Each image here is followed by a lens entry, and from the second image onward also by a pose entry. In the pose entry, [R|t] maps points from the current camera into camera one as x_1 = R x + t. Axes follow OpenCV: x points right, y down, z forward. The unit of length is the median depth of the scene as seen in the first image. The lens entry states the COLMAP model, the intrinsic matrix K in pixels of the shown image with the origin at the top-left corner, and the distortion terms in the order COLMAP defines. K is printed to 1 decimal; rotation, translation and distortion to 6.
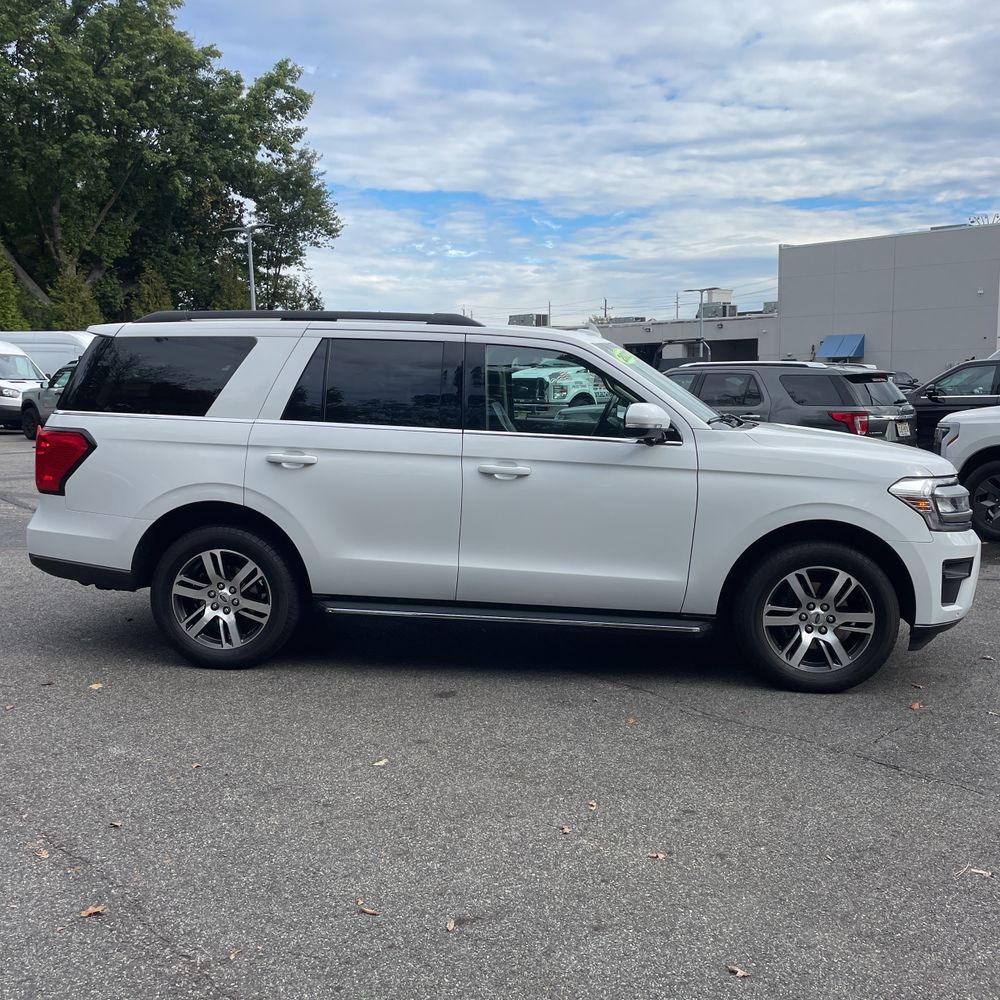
lens RADIAL K [[1010.8, 0, 500.0], [0, 1010.8, 501.5], [0, 0, 1]] dist [0.030132, 0.000000]
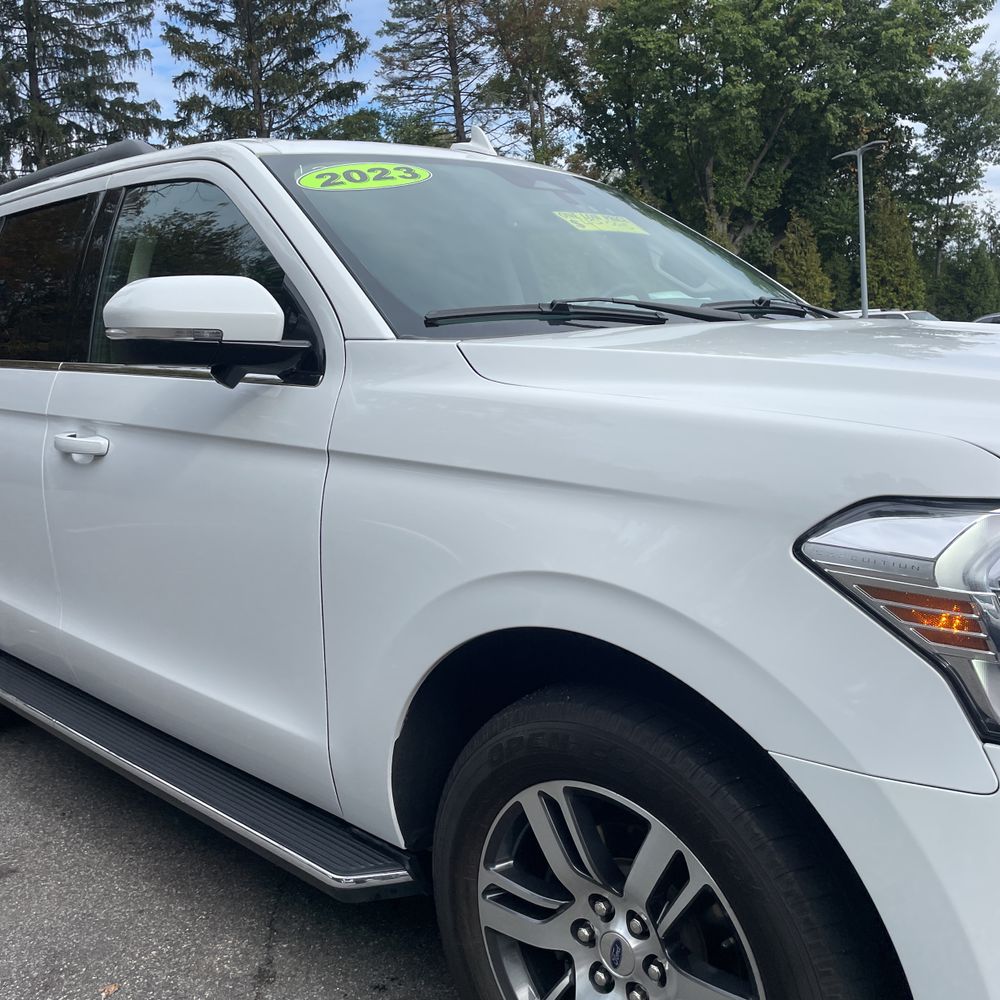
lens RADIAL K [[1010.8, 0, 523.8], [0, 1010.8, 497.2], [0, 0, 1]] dist [0.030132, 0.000000]
pose [[0.783505, 0.042984, -0.619897, 0.059366], [-0.019453, 0.998812, 0.044671, -0.004041], [0.621080, -0.022941, 0.783411, 0.094645]]
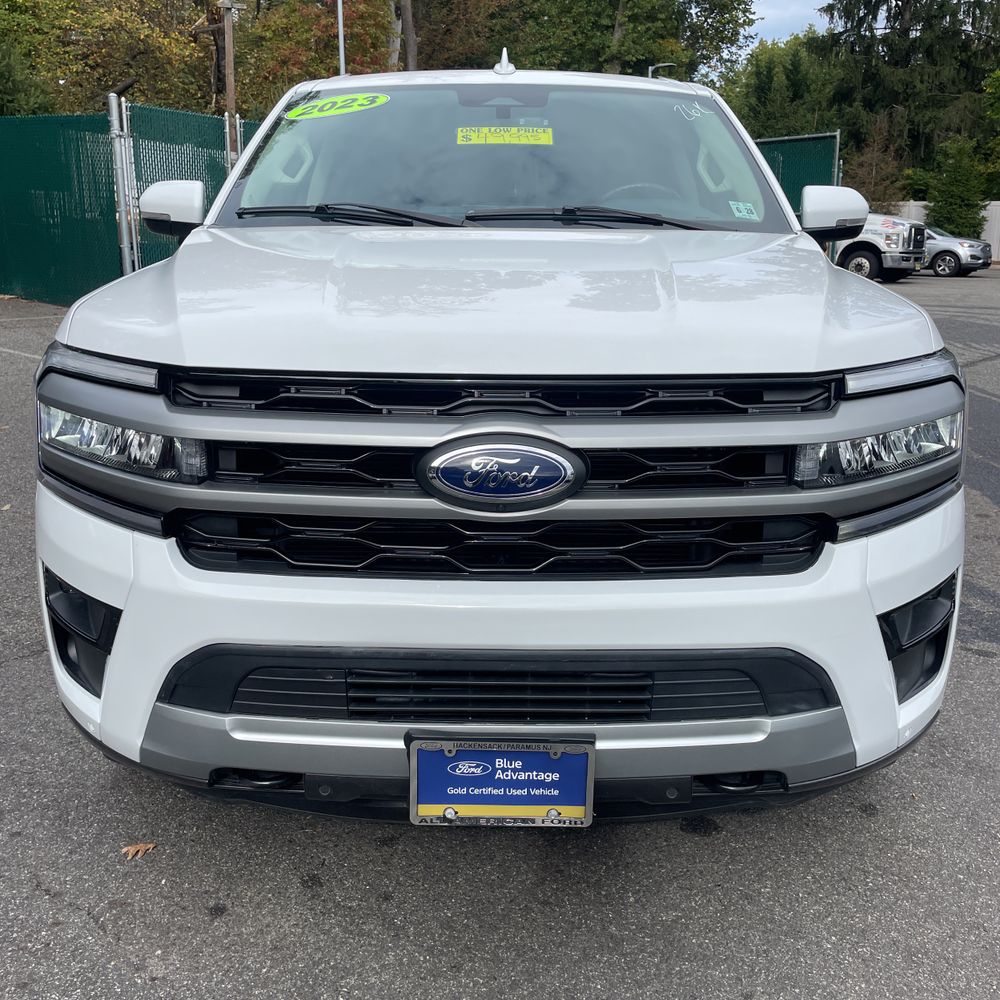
lens RADIAL K [[1010.8, 0, 500.2], [0, 1010.8, 498.9], [0, 0, 1]] dist [0.030132, 0.000000]
pose [[0.105749, 0.249971, -0.962461, 0.103580], [-0.132684, 0.962780, 0.235476, -0.010020], [0.985501, 0.102802, 0.134981, 0.139727]]
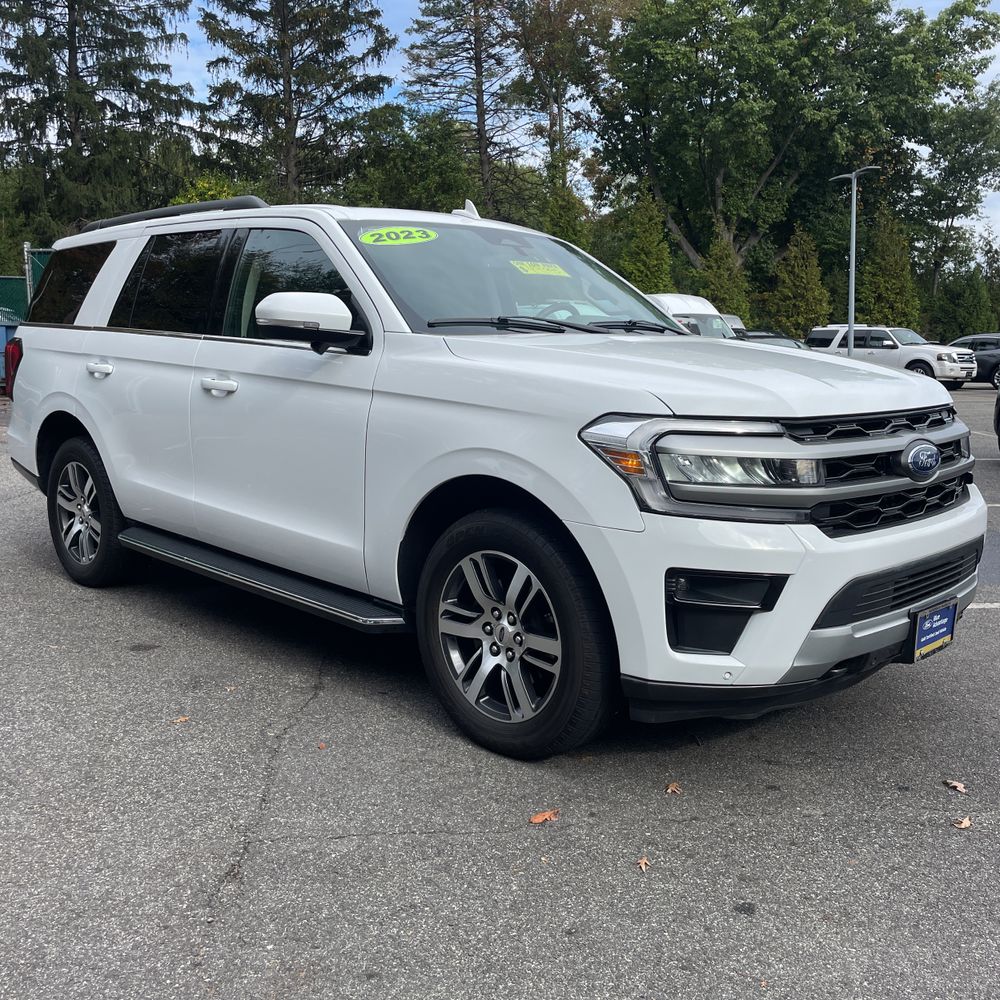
lens RADIAL K [[1010.8, 0, 529.2], [0, 1010.8, 501.6], [0, 0, 1]] dist [0.030132, 0.000000]
pose [[0.781167, 0.092569, -0.617421, 0.088483], [-0.075101, 0.995698, 0.054266, -0.000179], [0.619789, 0.003978, 0.784759, 0.065732]]
